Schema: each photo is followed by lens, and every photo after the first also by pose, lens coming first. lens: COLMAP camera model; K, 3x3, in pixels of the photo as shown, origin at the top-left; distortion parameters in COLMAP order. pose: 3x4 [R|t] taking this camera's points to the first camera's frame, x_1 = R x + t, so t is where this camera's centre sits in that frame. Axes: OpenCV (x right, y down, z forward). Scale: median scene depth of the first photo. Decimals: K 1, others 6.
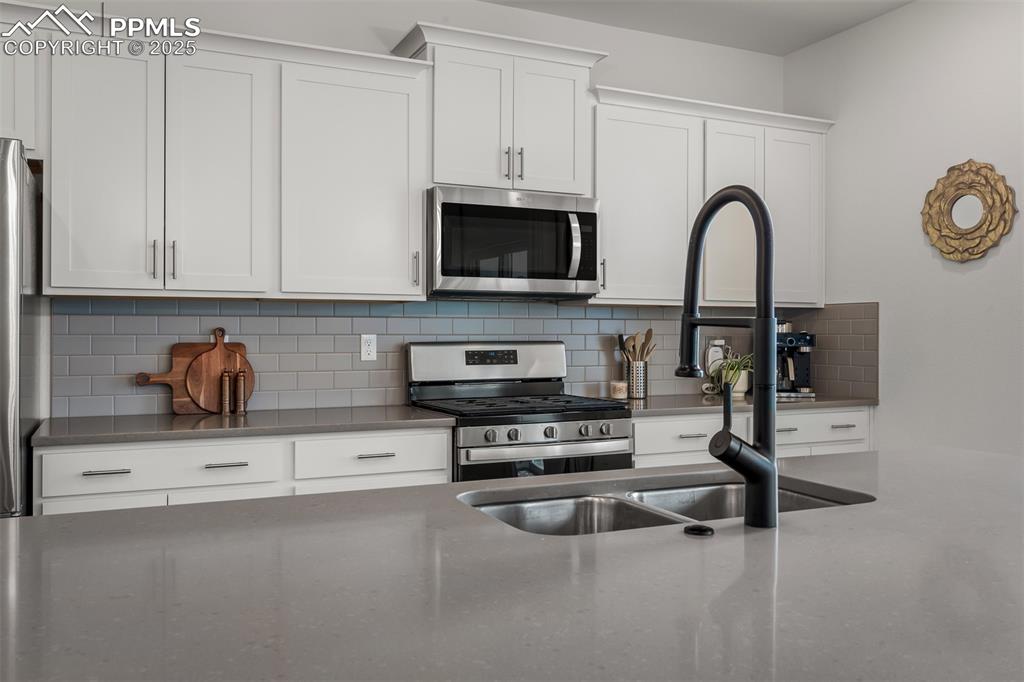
lens RADIAL K [[849.2, 0, 512.0], [0, 849.2, 341.0], [0, 0, 1]] dist [0.005923, 0.003633]
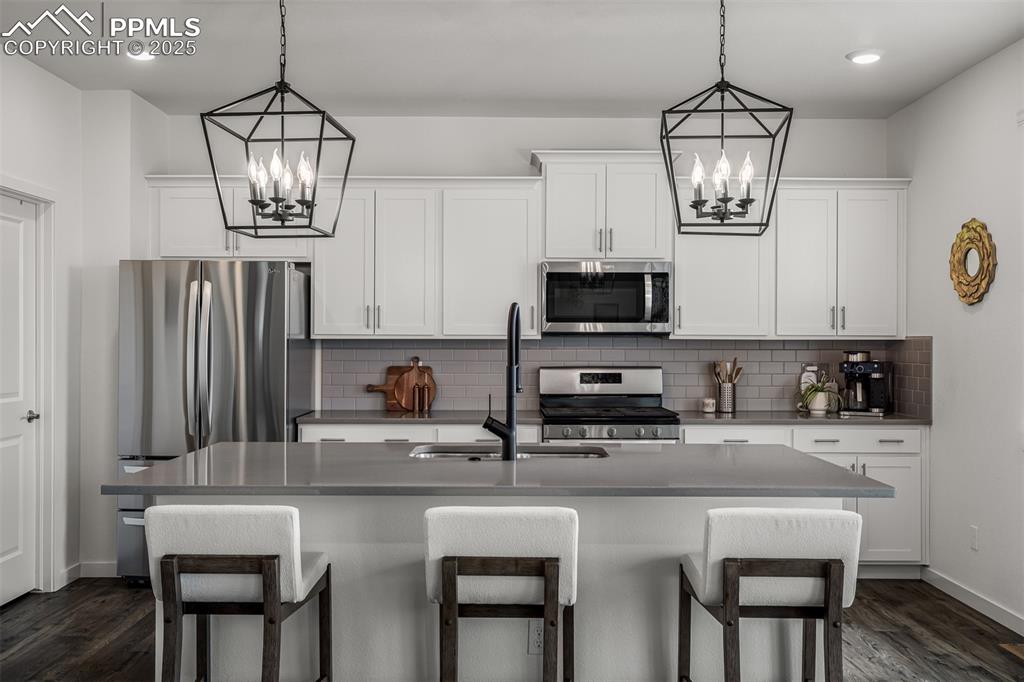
lens RADIAL K [[935.6, 0, 512.0], [0, 935.6, 341.0], [0, 0, 1]] dist [0.008984, 0.004889]
pose [[0.907855, -0.000004, -0.419284, 0.505019], [-0.005512, 0.999913, -0.011946, -0.023137], [0.419248, 0.013157, 0.907776, -0.459425]]
